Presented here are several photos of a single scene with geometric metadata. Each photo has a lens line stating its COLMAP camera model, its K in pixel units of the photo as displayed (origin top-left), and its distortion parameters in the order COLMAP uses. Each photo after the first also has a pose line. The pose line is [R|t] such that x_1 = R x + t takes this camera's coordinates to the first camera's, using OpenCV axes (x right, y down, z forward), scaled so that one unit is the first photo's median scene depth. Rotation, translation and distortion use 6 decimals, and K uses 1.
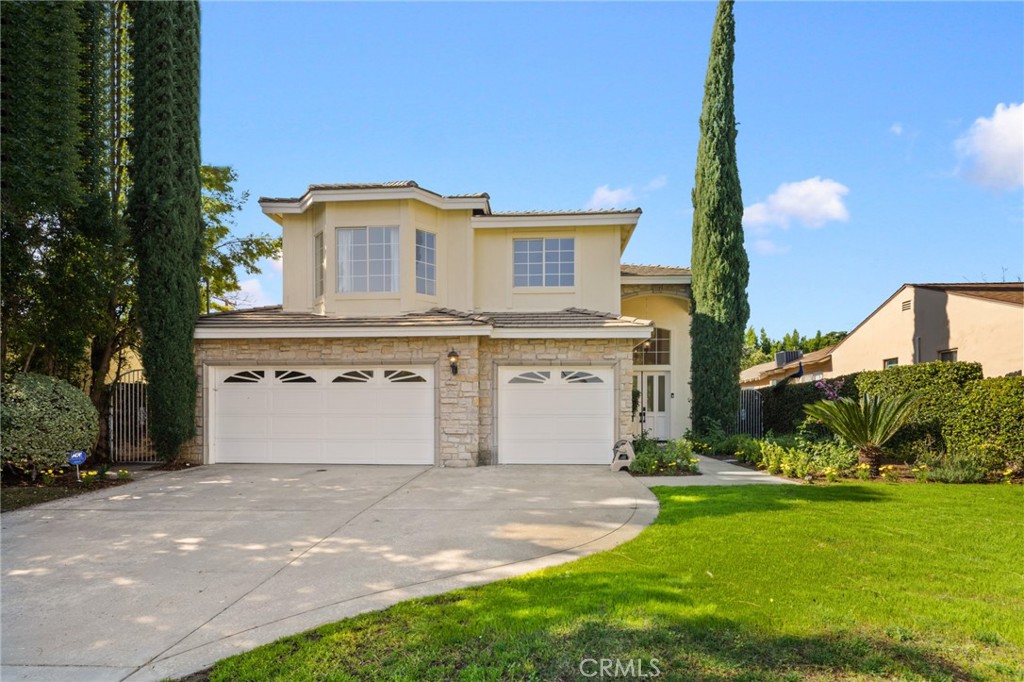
lens RADIAL K [[1013.7, 0, 512.0], [0, 1013.7, 341.0], [0, 0, 1]] dist [-0.045028, 0.000630]
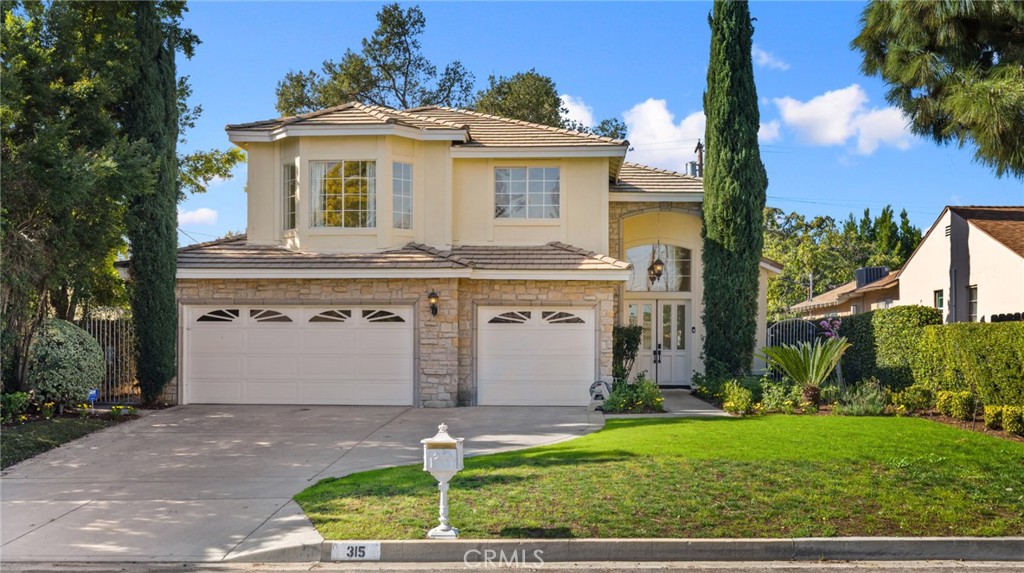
lens RADIAL K [[2084.5, 0, 512.0], [0, 2084.5, 286.5], [0, 0, 1]] dist [-0.053693, -0.033527]
pose [[0.999984, 0.004091, 0.003941, 0.011250], [-0.004265, 0.998970, 0.045167, -0.084826], [-0.003752, -0.045183, 0.998972, -1.009926]]
